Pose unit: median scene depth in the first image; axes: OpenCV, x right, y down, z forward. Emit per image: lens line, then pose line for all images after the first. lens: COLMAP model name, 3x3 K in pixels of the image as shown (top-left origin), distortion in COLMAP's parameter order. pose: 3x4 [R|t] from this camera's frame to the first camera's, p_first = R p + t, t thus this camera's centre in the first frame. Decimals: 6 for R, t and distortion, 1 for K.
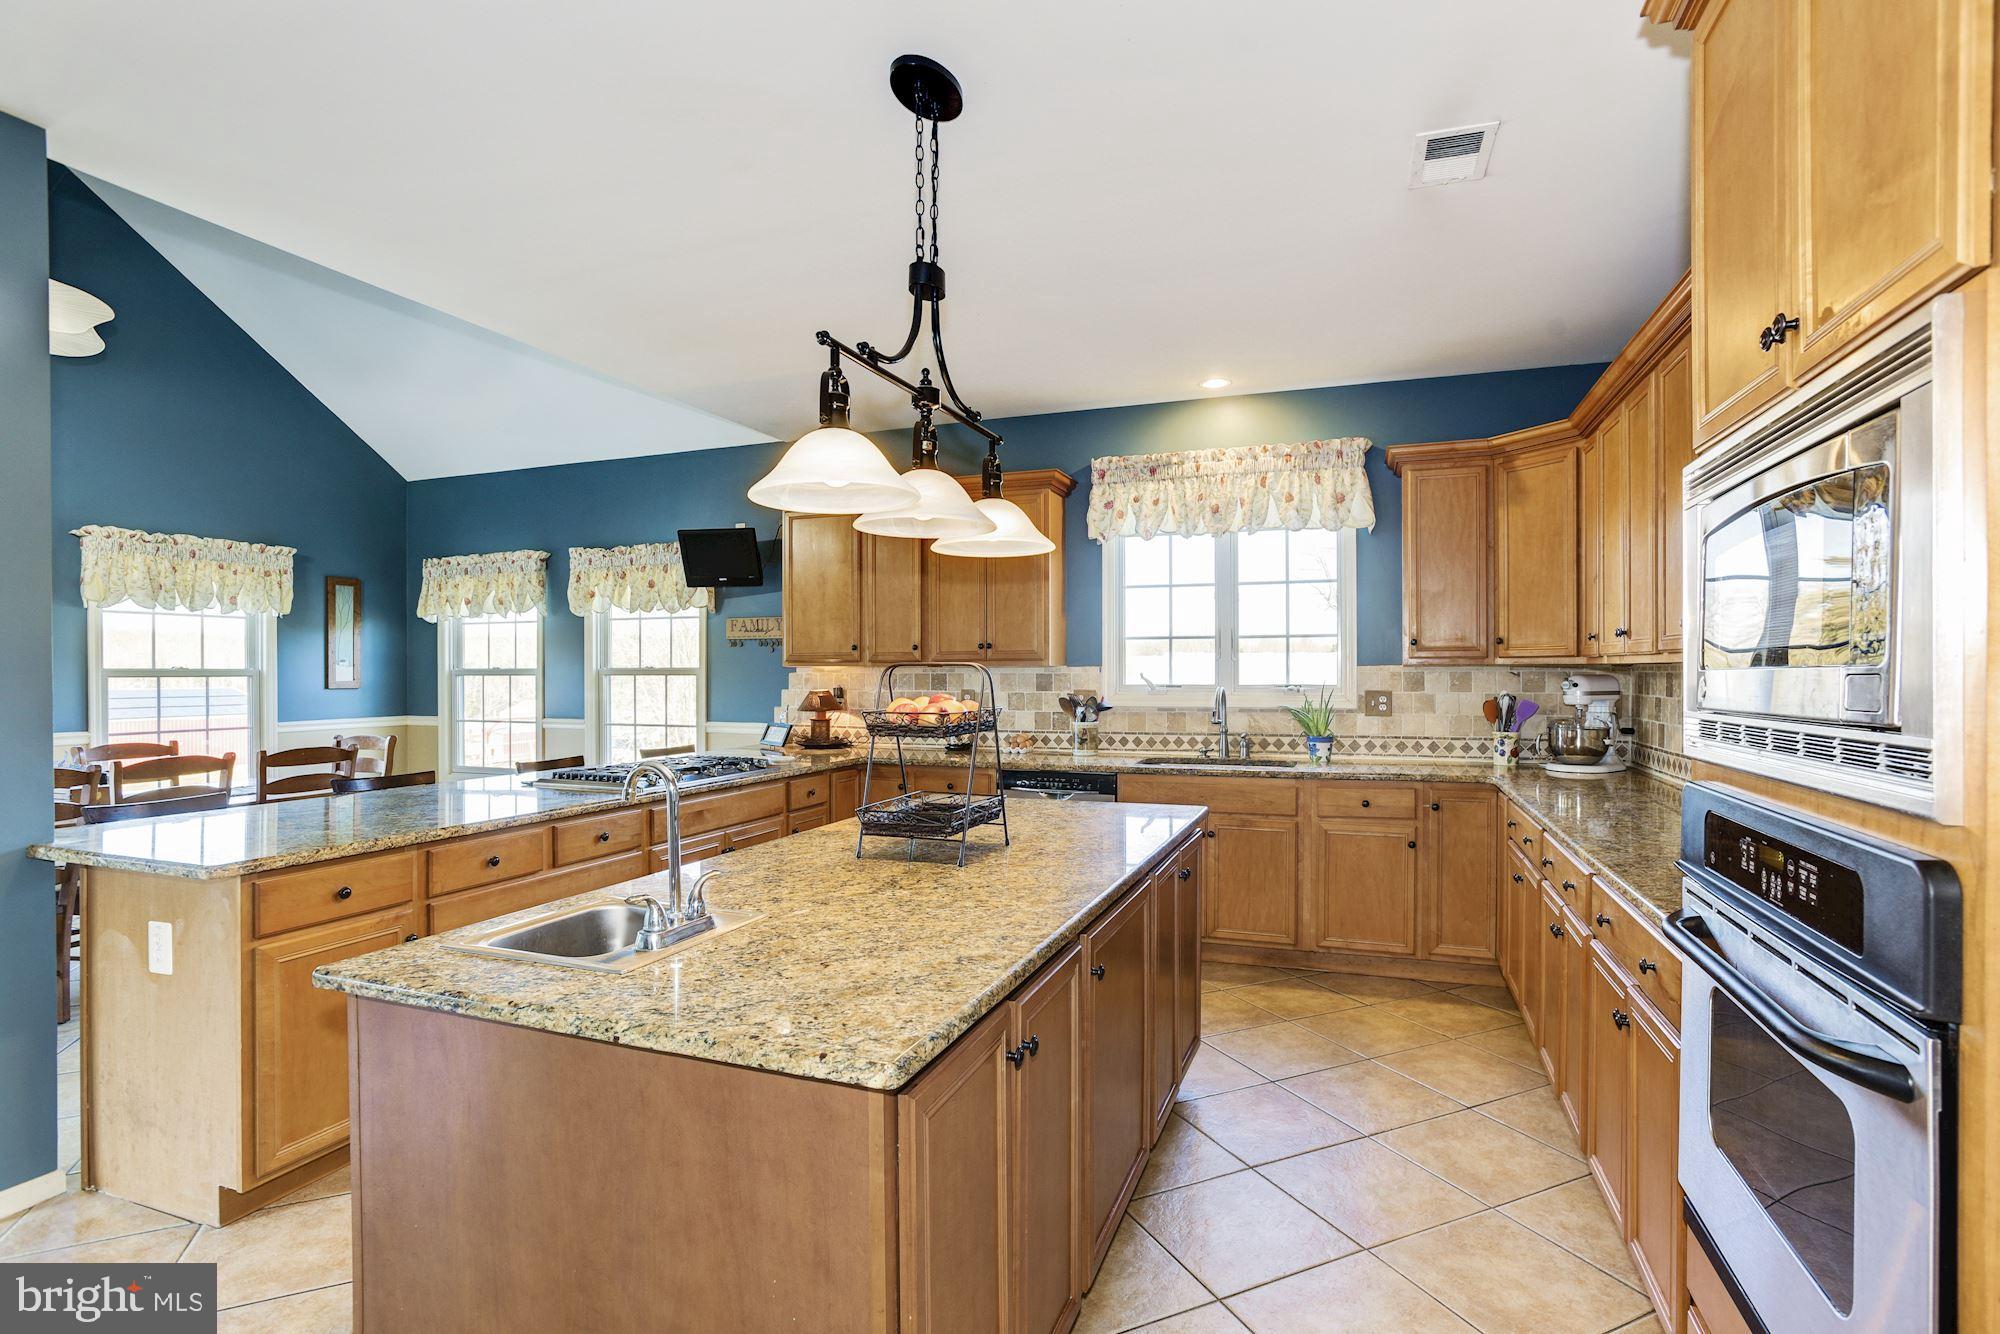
lens RADIAL K [[969.2, 0, 1028.6], [0, 969.2, 680.5], [0, 0, 1]] dist [-0.061533, 0.019012]
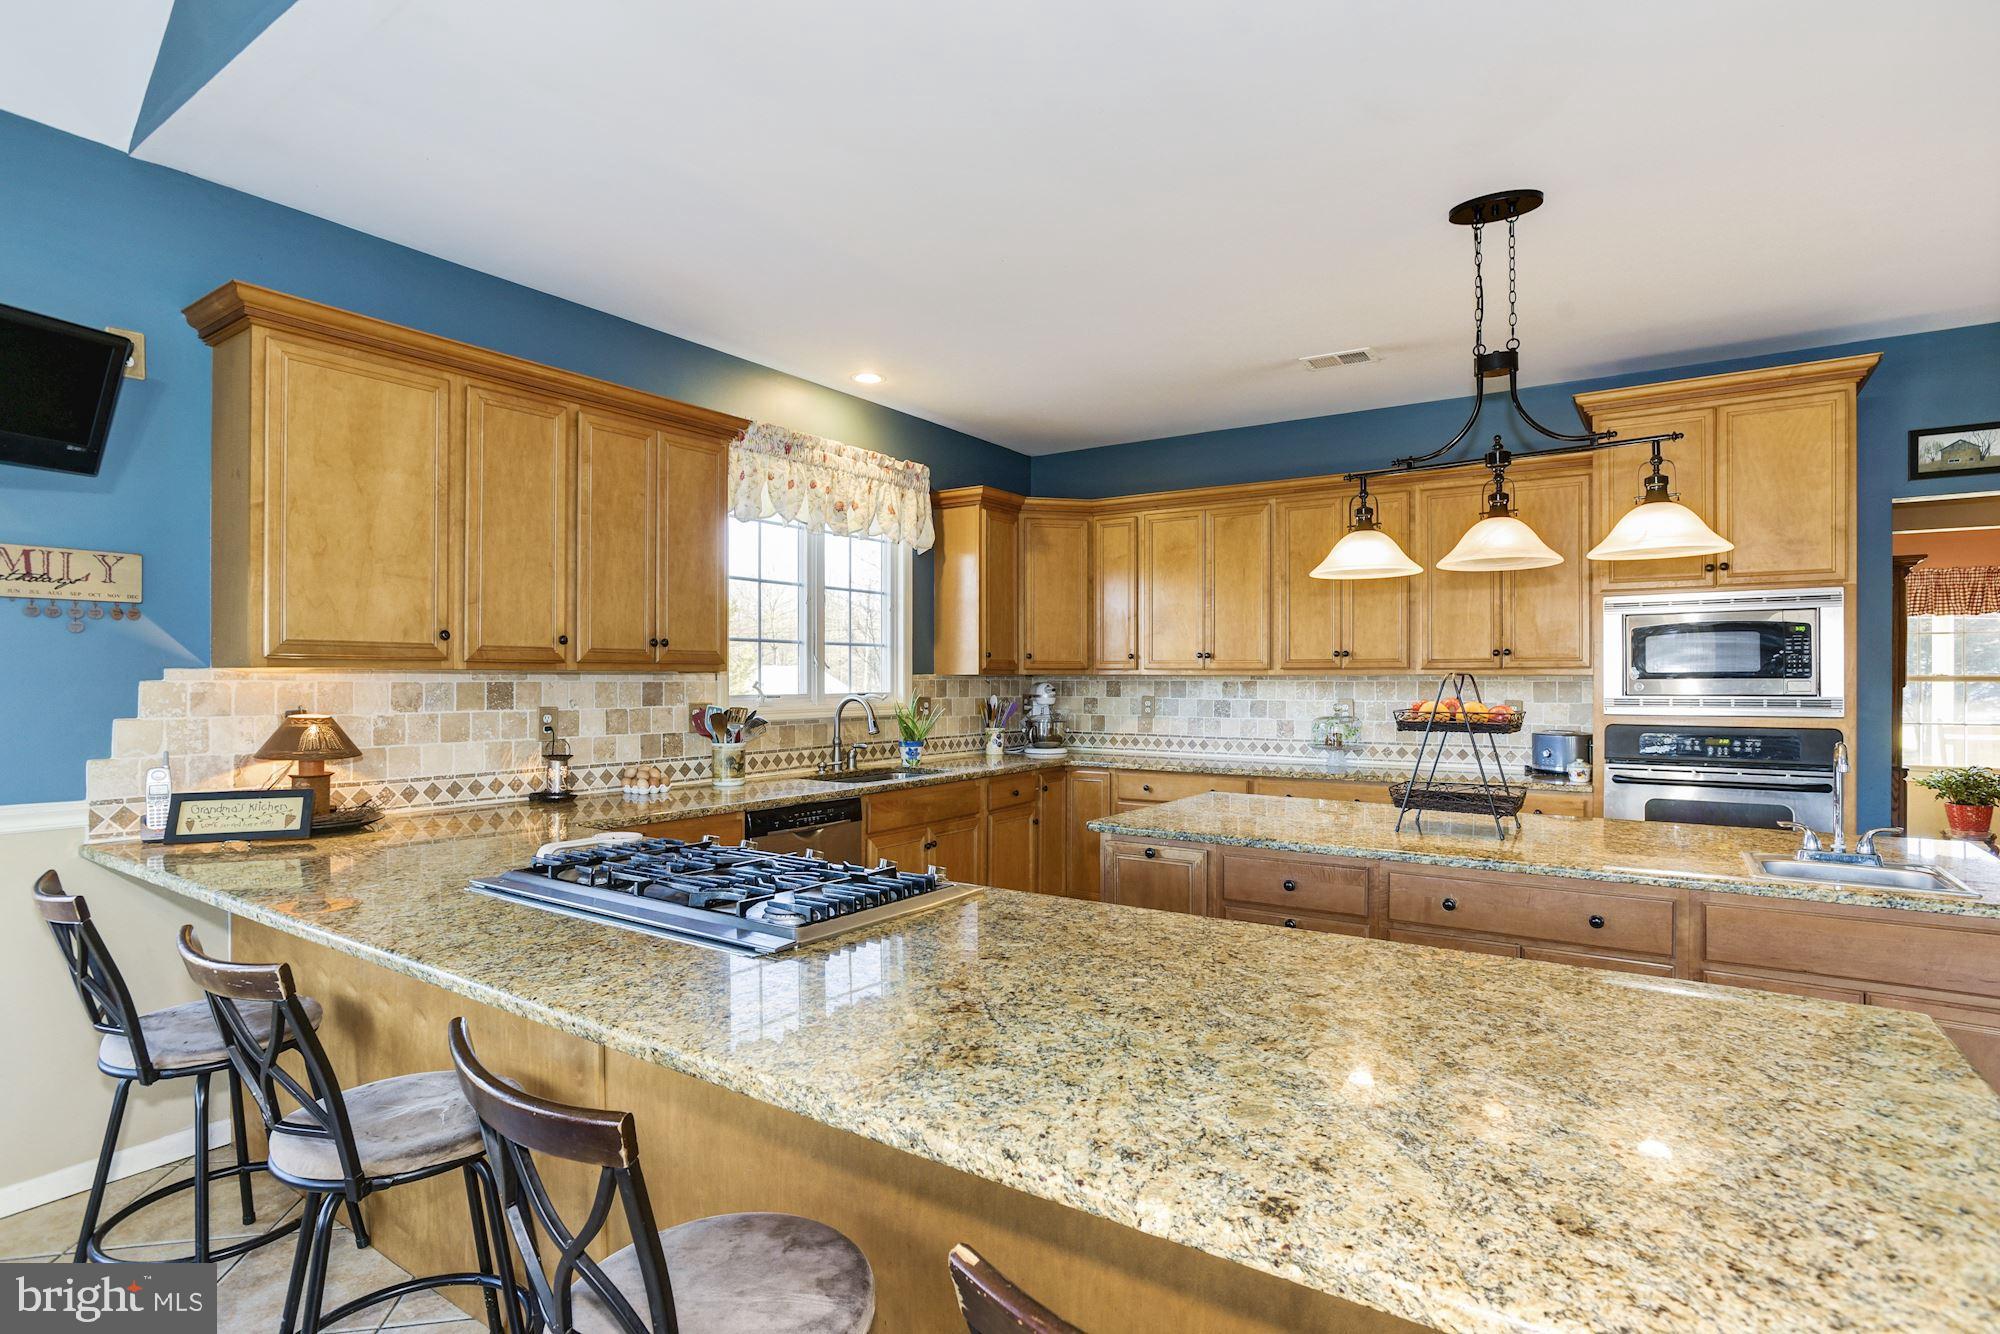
lens RADIAL K [[1005.2, 0, 1000.6], [0, 1005.2, 681.4], [0, 0, 1]] dist [-0.016213, 0.000338]
pose [[0.248970, -0.000974, 0.968511, -0.689346], [0.006351, 0.999980, -0.000627, -0.005910], [-0.968490, 0.006308, 0.248971, 0.584746]]
